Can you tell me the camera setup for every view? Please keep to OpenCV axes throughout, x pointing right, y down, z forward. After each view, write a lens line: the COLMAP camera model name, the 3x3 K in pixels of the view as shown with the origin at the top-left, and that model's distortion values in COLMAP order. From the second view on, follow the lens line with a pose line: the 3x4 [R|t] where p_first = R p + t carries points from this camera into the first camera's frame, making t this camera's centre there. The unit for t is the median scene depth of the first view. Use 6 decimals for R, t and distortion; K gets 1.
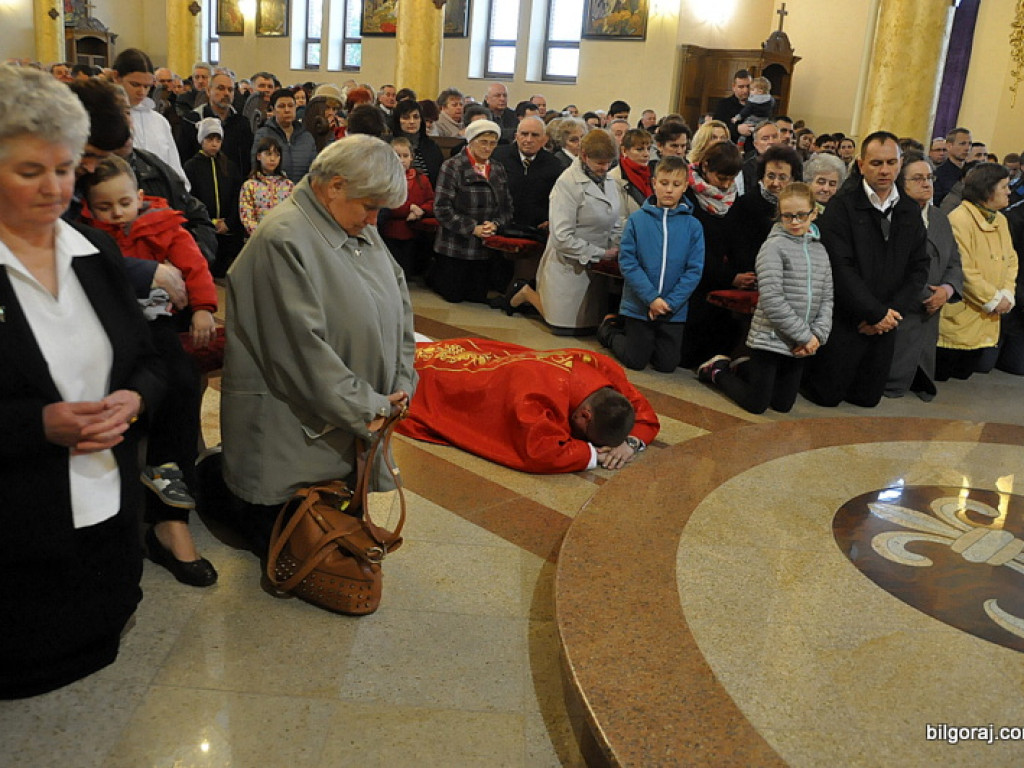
lens RADIAL K [[971.3, 0, 512.0], [0, 971.3, 384.0], [0, 0, 1]] dist [-0.141362, 0.151536]
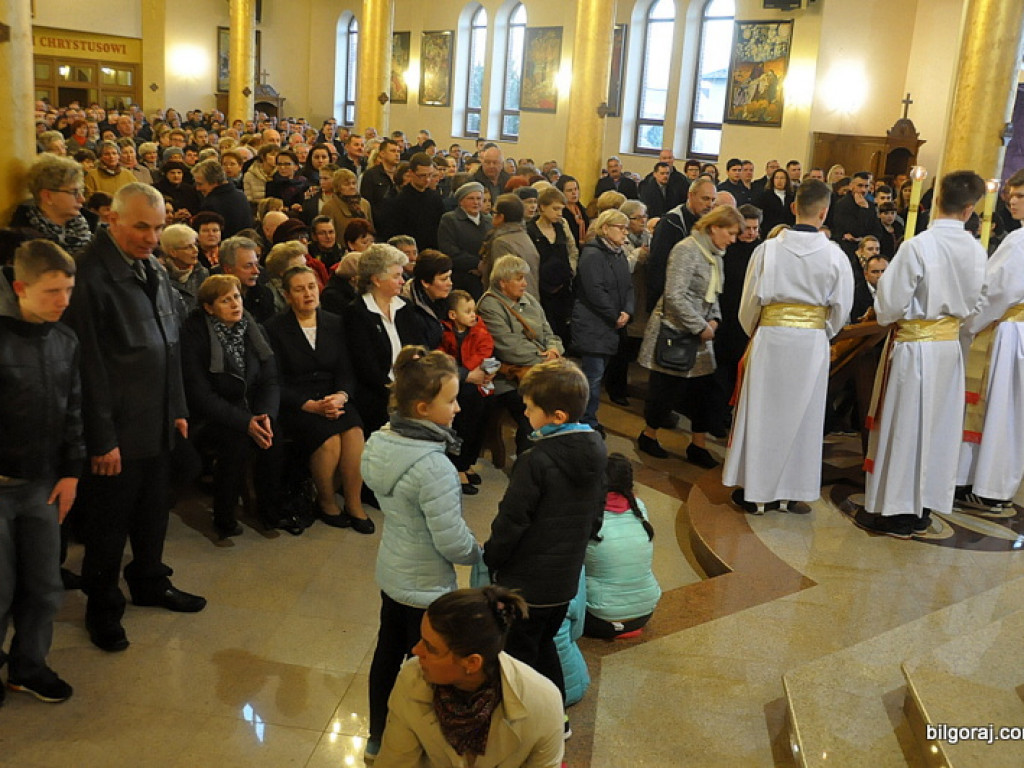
lens RADIAL K [[1075.1, 0, 512.0], [0, 1075.1, 384.0], [0, 0, 1]] dist [-0.099201, 0.189297]
pose [[0.991753, 0.021606, -0.126331, -0.008626], [-0.028243, 0.998300, -0.050984, 0.012807], [0.125015, 0.054132, 0.990677, -0.268625]]
